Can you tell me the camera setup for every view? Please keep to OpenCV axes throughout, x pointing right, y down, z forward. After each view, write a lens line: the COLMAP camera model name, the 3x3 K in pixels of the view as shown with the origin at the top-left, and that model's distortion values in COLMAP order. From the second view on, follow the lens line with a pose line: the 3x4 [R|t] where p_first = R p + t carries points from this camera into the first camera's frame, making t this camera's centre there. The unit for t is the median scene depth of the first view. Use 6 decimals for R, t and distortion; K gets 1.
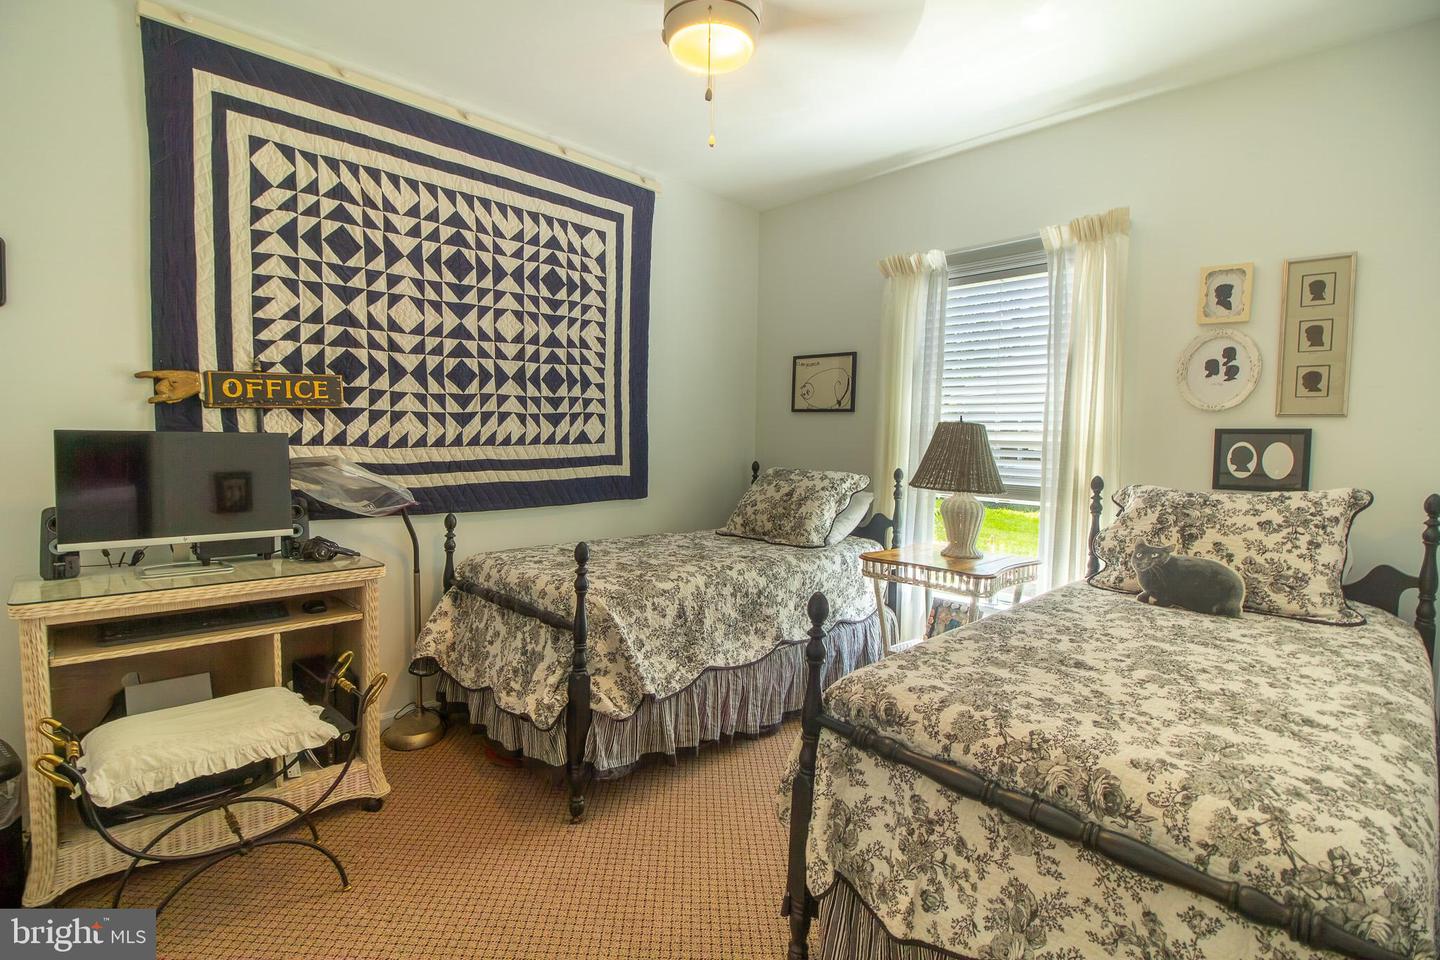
lens RADIAL K [[676.3, 0, 712.5], [0, 676.3, 481.7], [0, 0, 1]] dist [-0.002726, -0.009875]
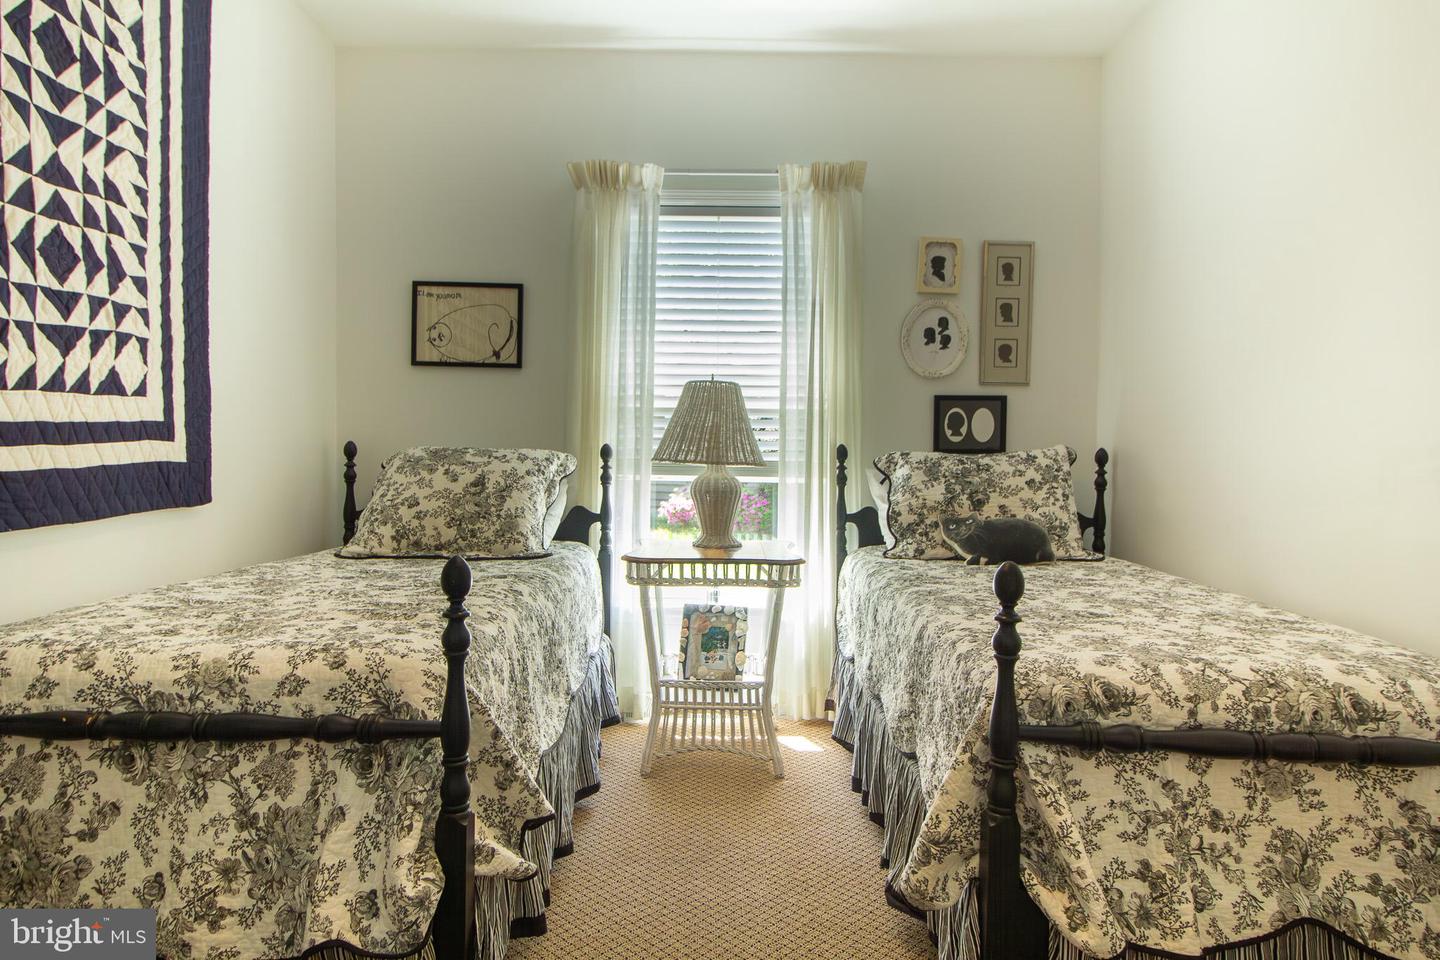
lens RADIAL K [[856.7, 0, 716.9], [0, 856.7, 471.9], [0, 0, 1]] dist [0.008722, -0.007274]
pose [[0.697508, -0.028142, 0.716025, -0.369872], [0.047816, 0.998829, -0.007323, 0.027868], [-0.714980, 0.039346, 0.698037, 0.282435]]
